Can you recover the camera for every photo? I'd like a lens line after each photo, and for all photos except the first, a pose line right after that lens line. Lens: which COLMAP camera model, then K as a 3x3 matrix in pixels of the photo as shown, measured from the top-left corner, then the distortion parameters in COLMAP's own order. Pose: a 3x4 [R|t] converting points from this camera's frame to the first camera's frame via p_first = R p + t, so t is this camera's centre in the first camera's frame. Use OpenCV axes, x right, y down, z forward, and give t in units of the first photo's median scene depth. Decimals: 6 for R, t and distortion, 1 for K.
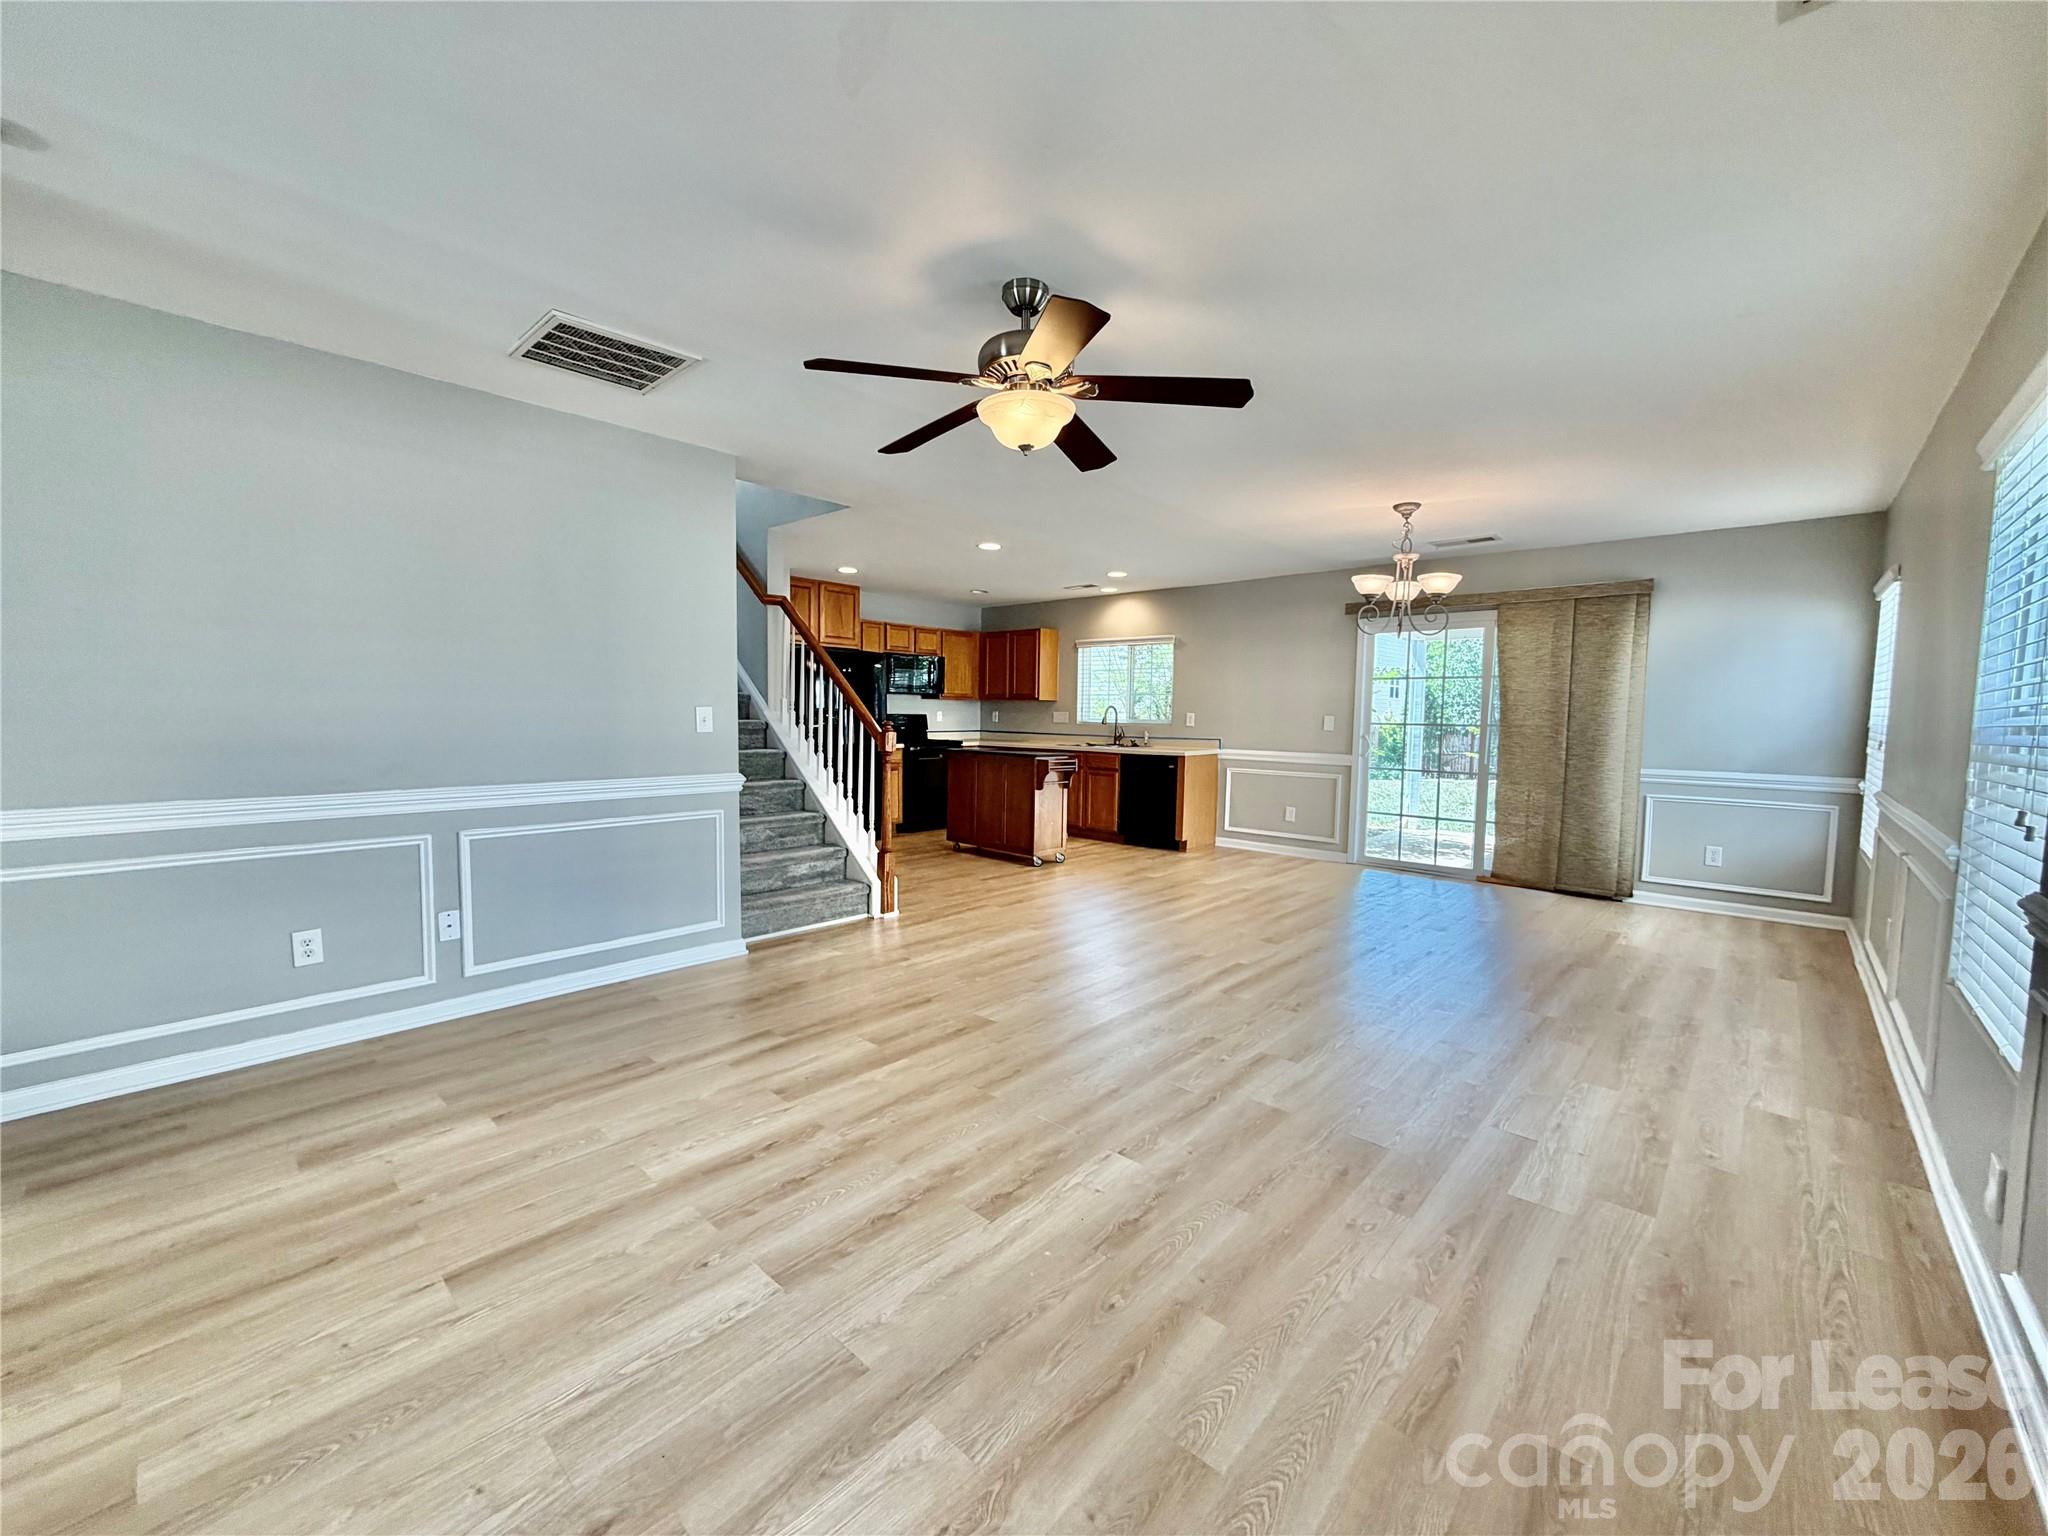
lens RADIAL K [[834.8, 0, 1020.8], [0, 834.8, 776.3], [0, 0, 1]] dist [0.003850, -0.000265]
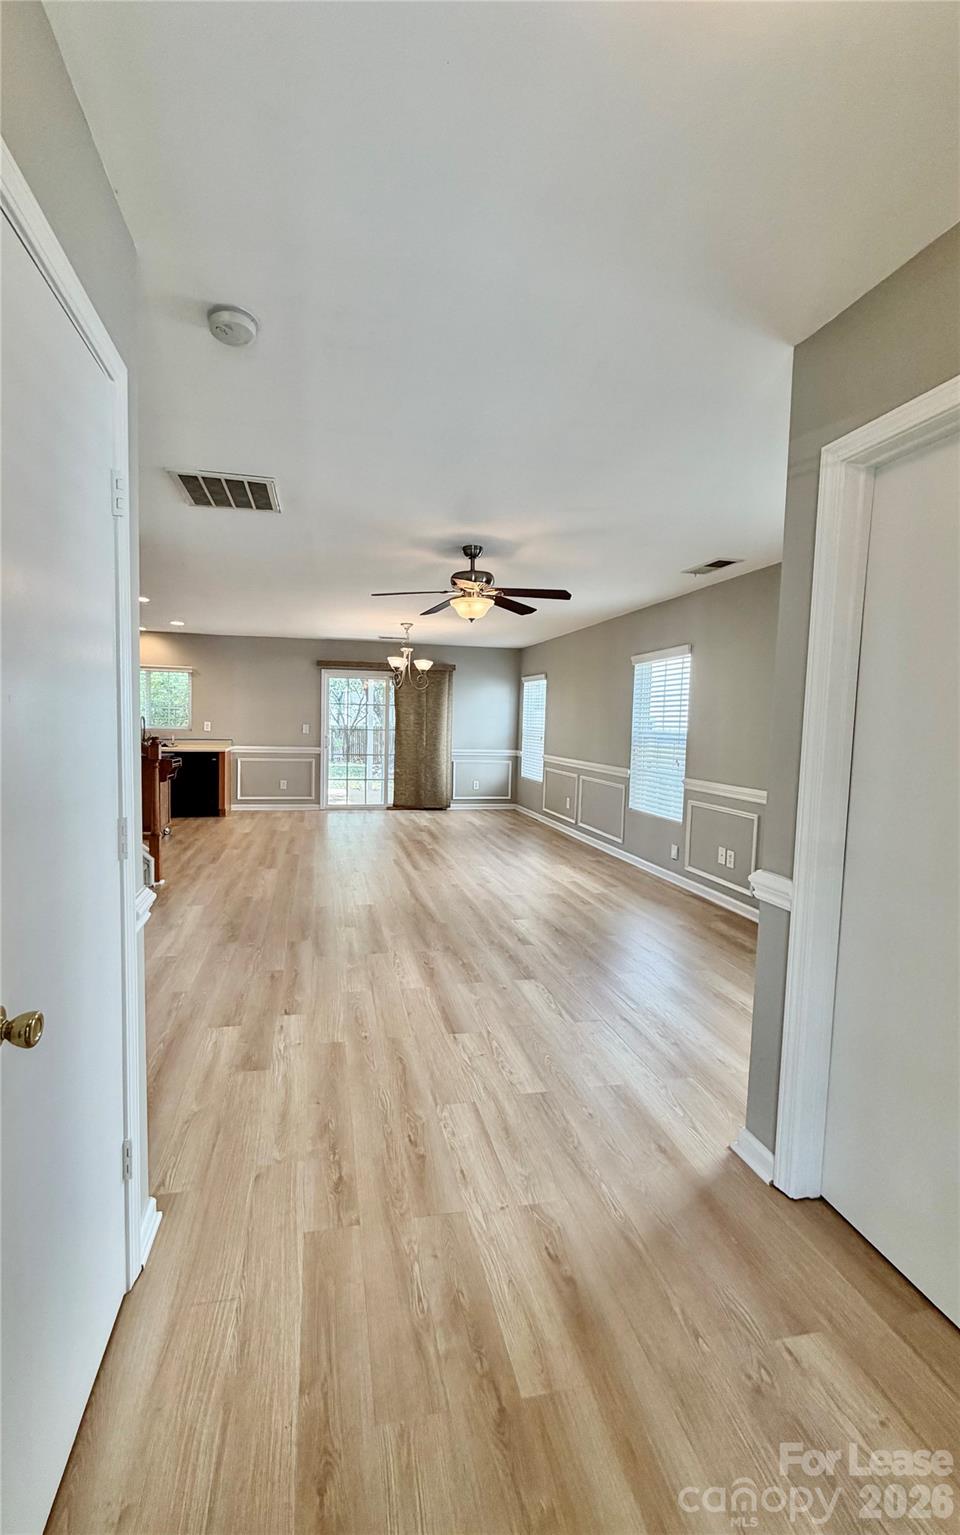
lens RADIAL K [[603.9, 0, 469.3], [0, 603.9, 764.1], [0, 0, 1]] dist [0.001607, 0.000040]
pose [[0.569479, -0.058500, 0.819921, -1.174785], [0.047413, 0.998141, 0.038285, -0.062069], [-0.820637, 0.017072, 0.571194, 0.086250]]
